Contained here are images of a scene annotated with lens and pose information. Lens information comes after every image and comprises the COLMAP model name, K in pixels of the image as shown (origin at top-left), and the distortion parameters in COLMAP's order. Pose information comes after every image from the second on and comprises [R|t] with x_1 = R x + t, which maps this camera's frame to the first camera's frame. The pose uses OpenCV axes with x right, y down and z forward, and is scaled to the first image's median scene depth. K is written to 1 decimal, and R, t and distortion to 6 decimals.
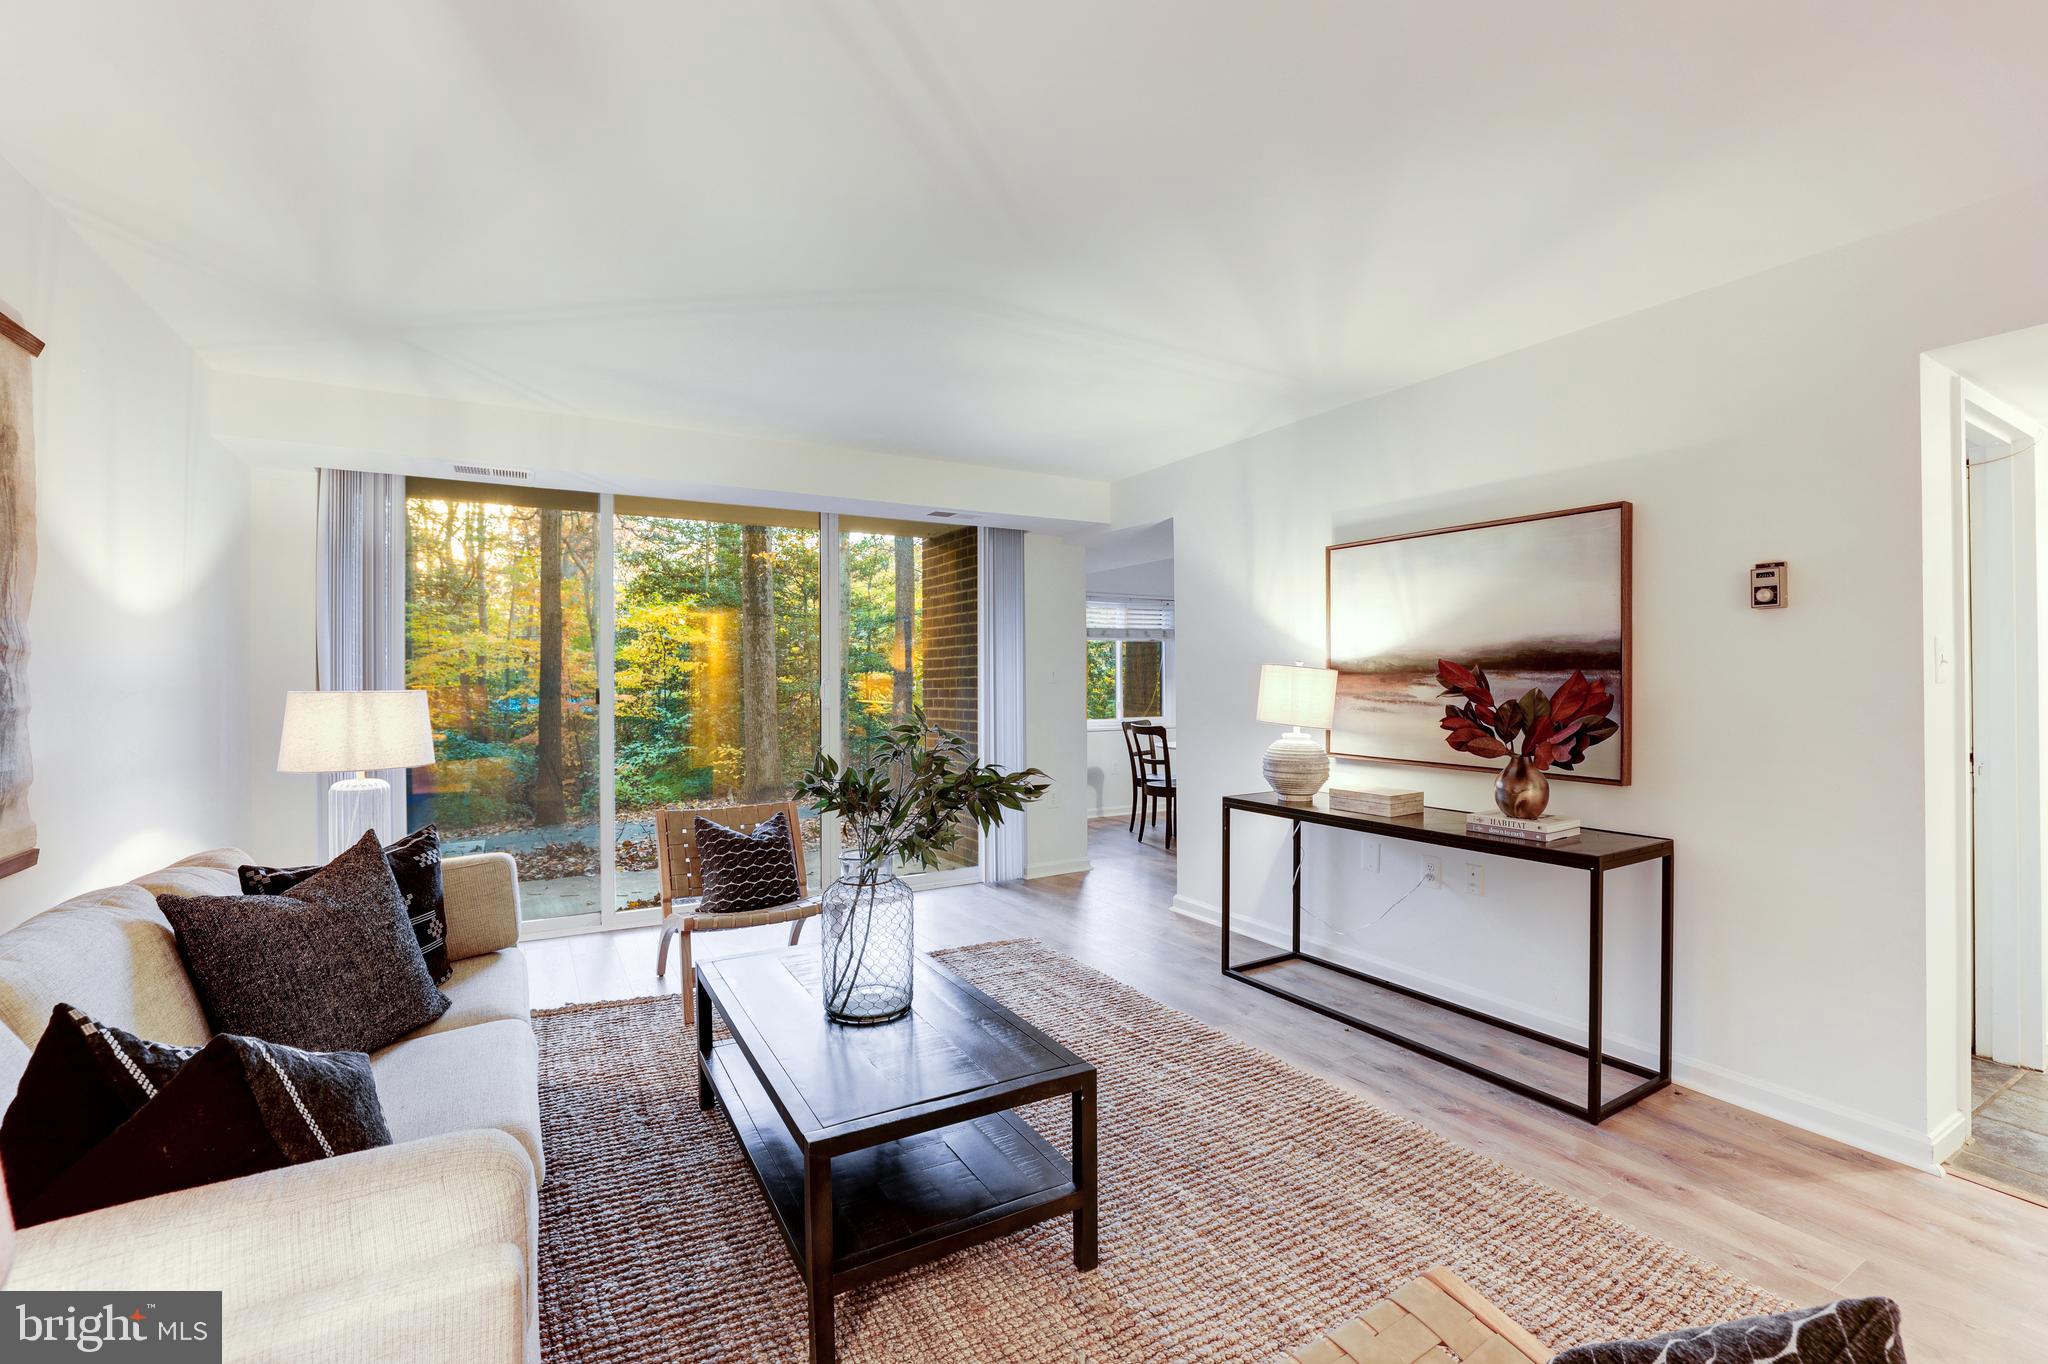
lens RADIAL K [[880.3, 0, 1024.1], [0, 880.3, 669.4], [0, 0, 1]] dist [-0.033159, 0.018624]
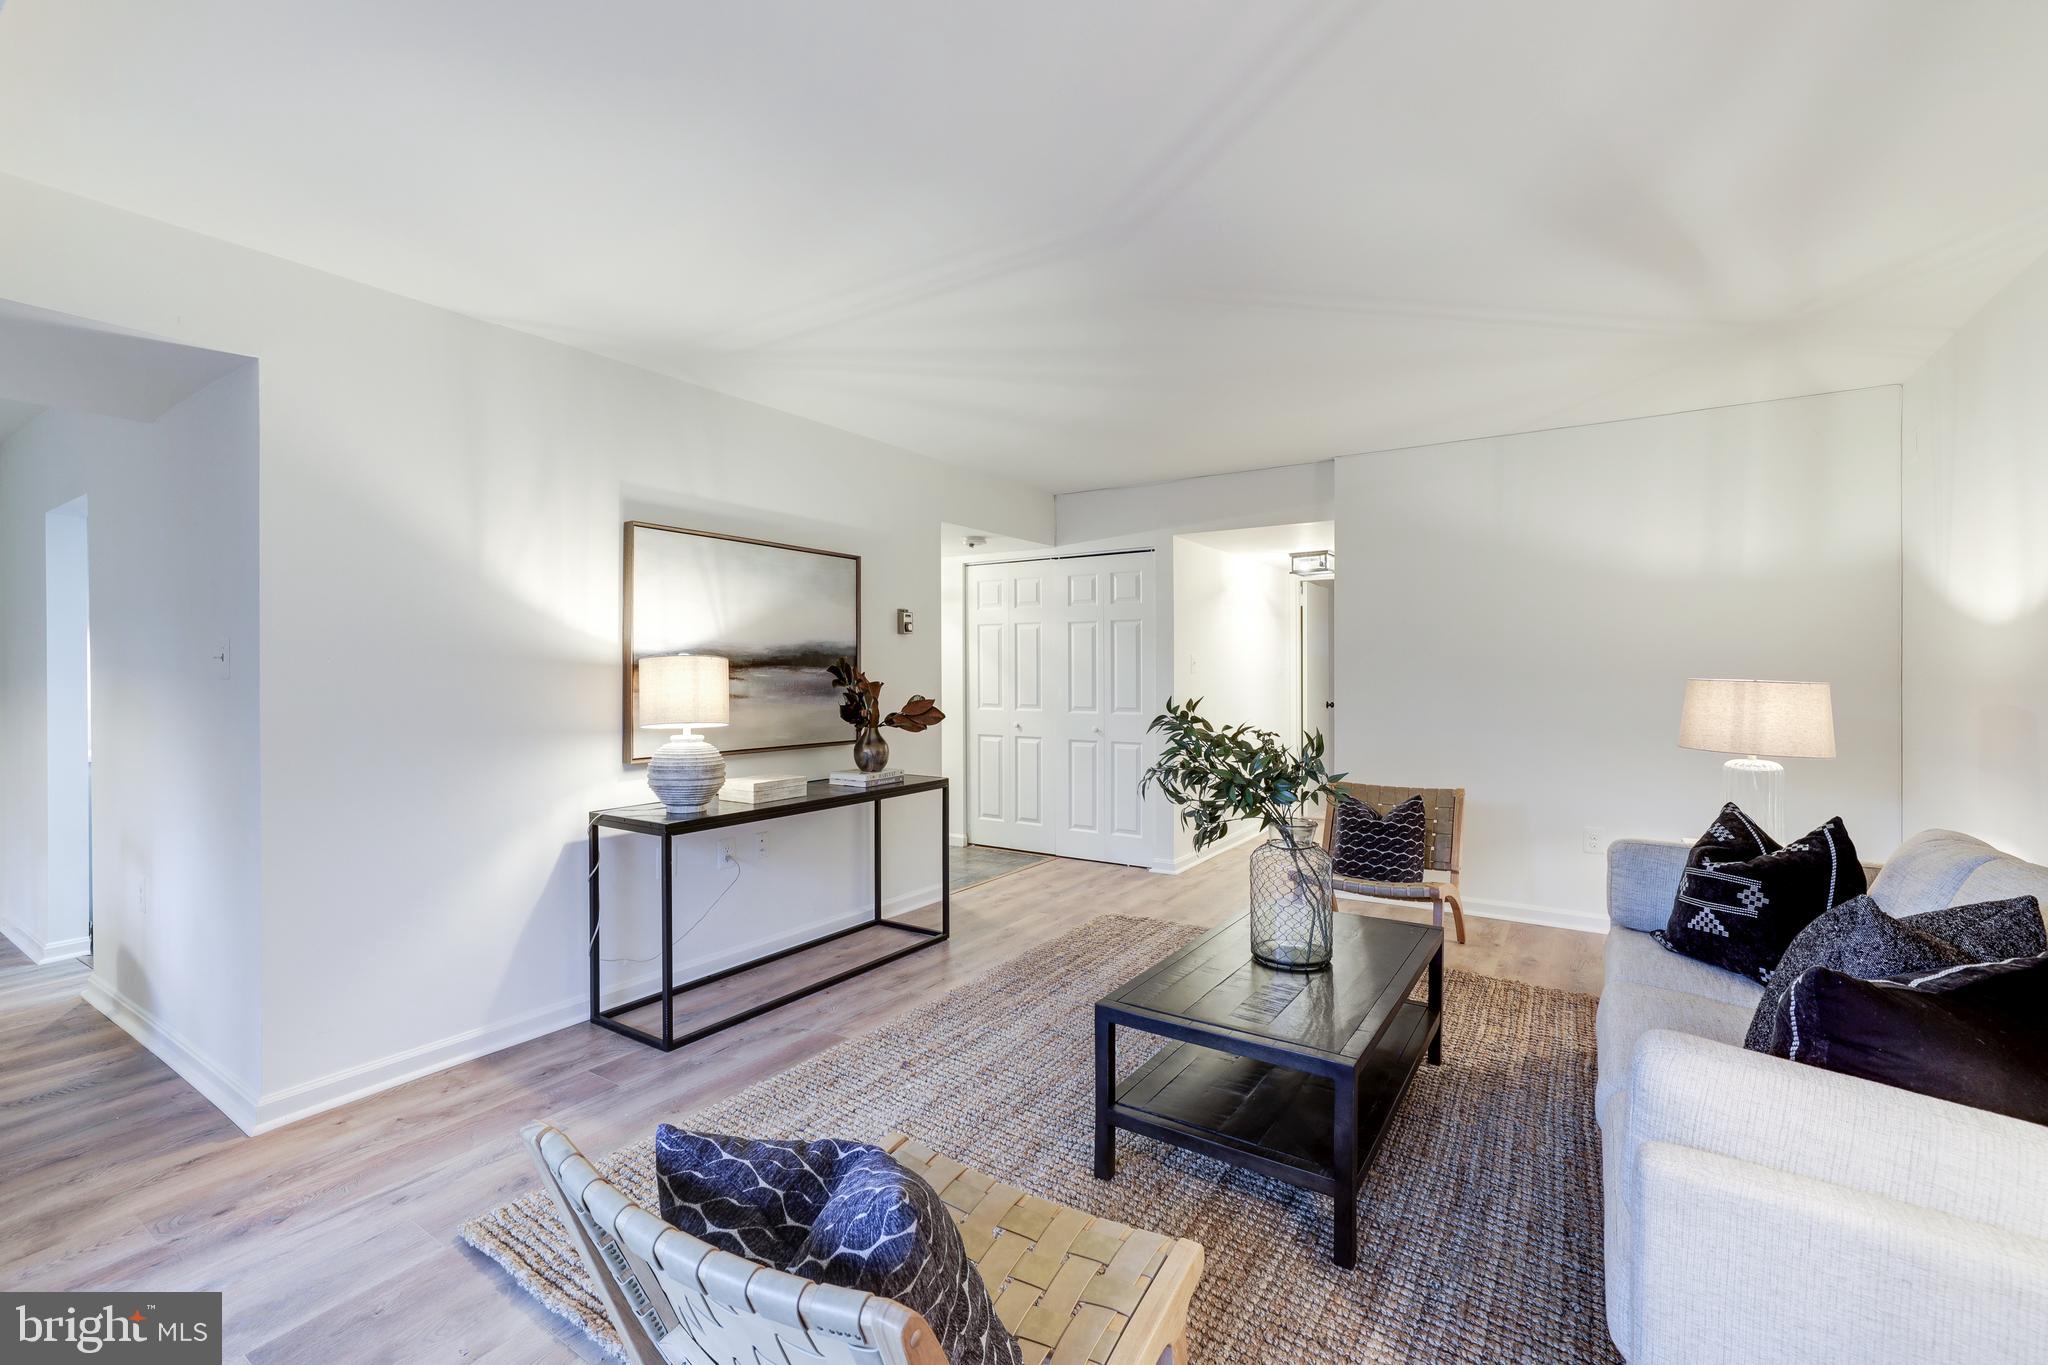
lens RADIAL K [[888.5, 0, 1026.1], [0, 888.5, 674.6], [0, 0, 1]] dist [-0.050538, 0.018579]
pose [[-0.444033, 0.002731, 0.896006, -0.771219], [-0.003330, 0.999983, -0.004699, 0.017530], [-0.896004, -0.005070, -0.444017, 1.329895]]
